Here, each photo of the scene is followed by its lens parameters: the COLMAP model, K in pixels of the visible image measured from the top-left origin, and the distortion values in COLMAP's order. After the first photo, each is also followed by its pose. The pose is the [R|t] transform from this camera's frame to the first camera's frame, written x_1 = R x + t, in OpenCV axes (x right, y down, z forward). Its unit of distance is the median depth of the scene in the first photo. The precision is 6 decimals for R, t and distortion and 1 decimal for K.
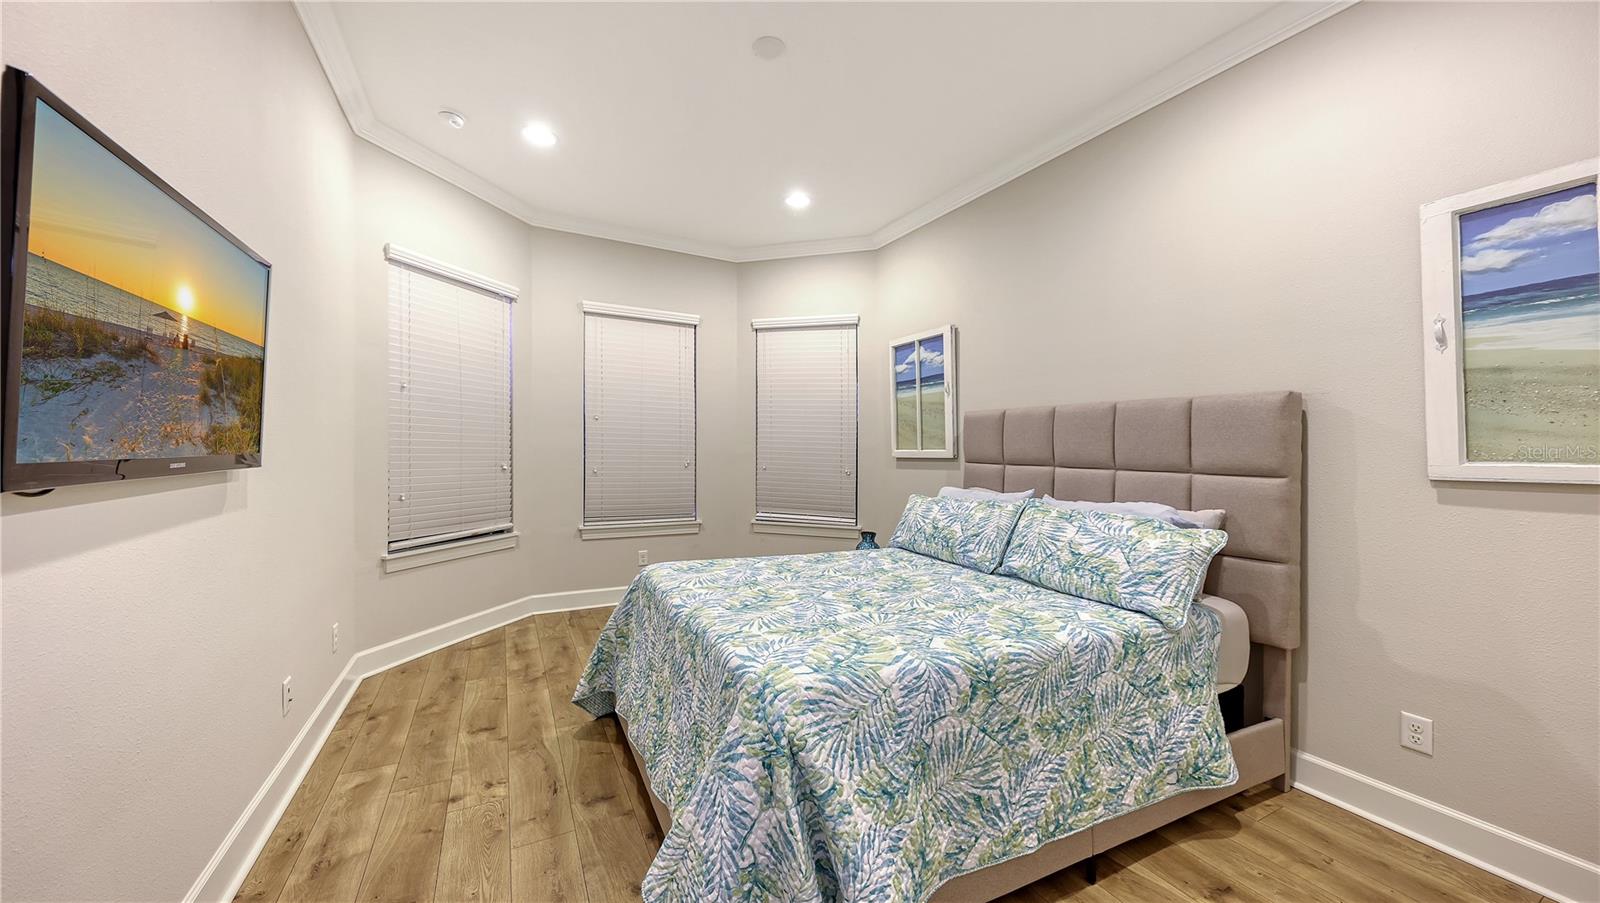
lens RADIAL K [[579.9, 0, 795.0], [0, 579.9, 438.3], [0, 0, 1]] dist [0.008046, 0.000002]
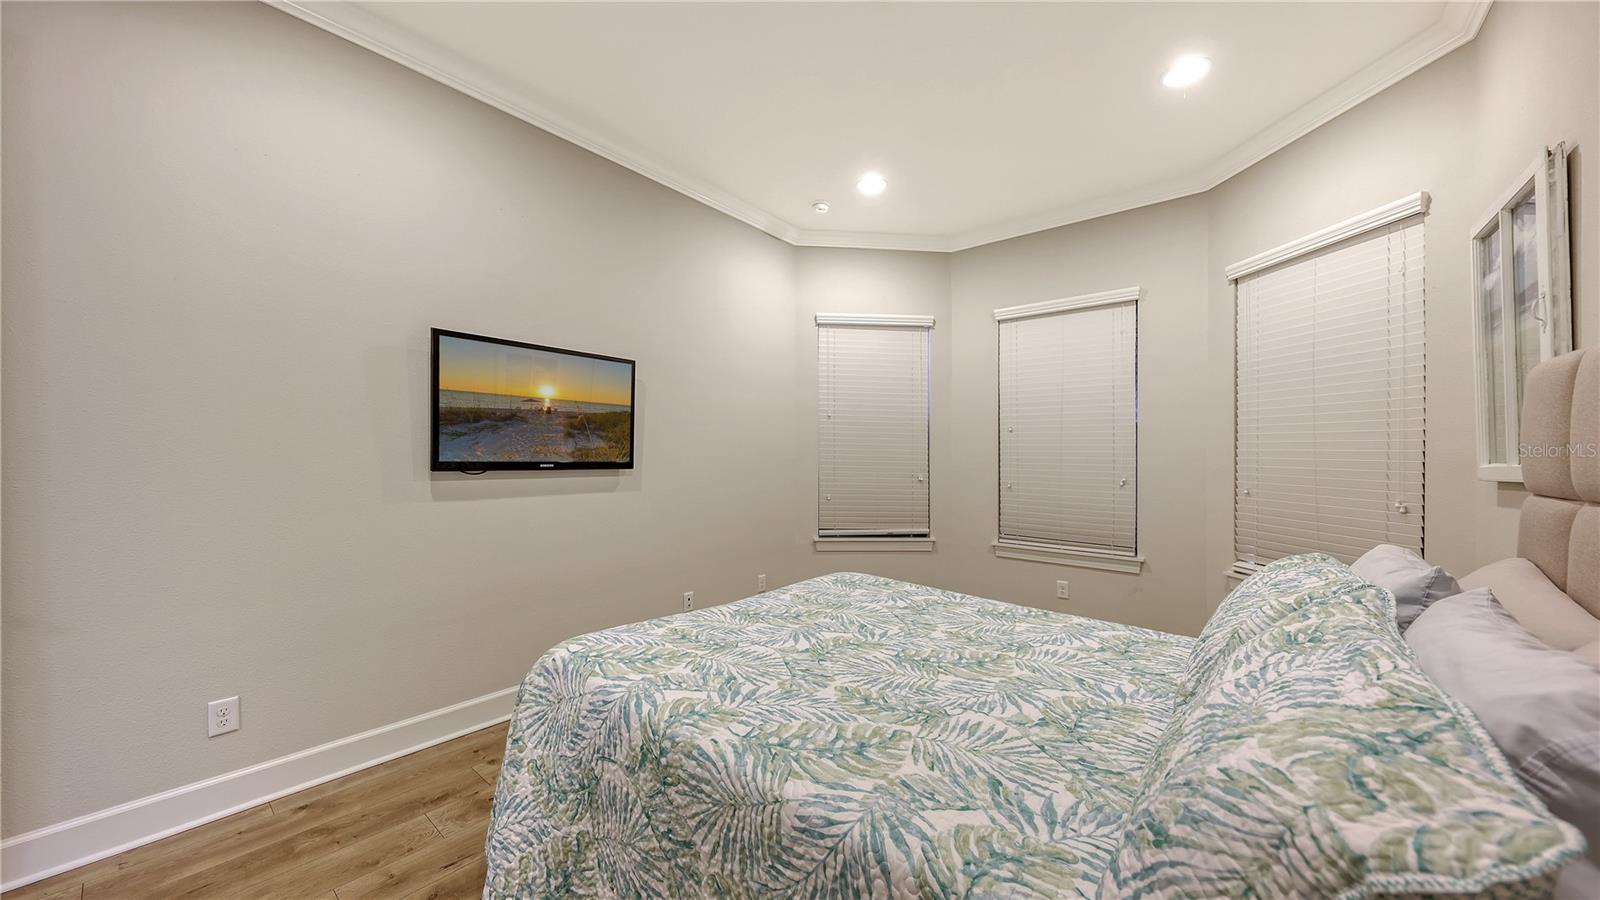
lens RADIAL K [[553.4, 0, 757.9], [0, 553.4, 461.3], [0, 0, 1]] dist [0.001579, 0.000020]
pose [[0.348023, -0.003333, -0.937480, 0.923783], [0.010543, 0.999944, 0.000358, 0.028962], [0.937427, -0.010008, 0.348039, 0.768856]]
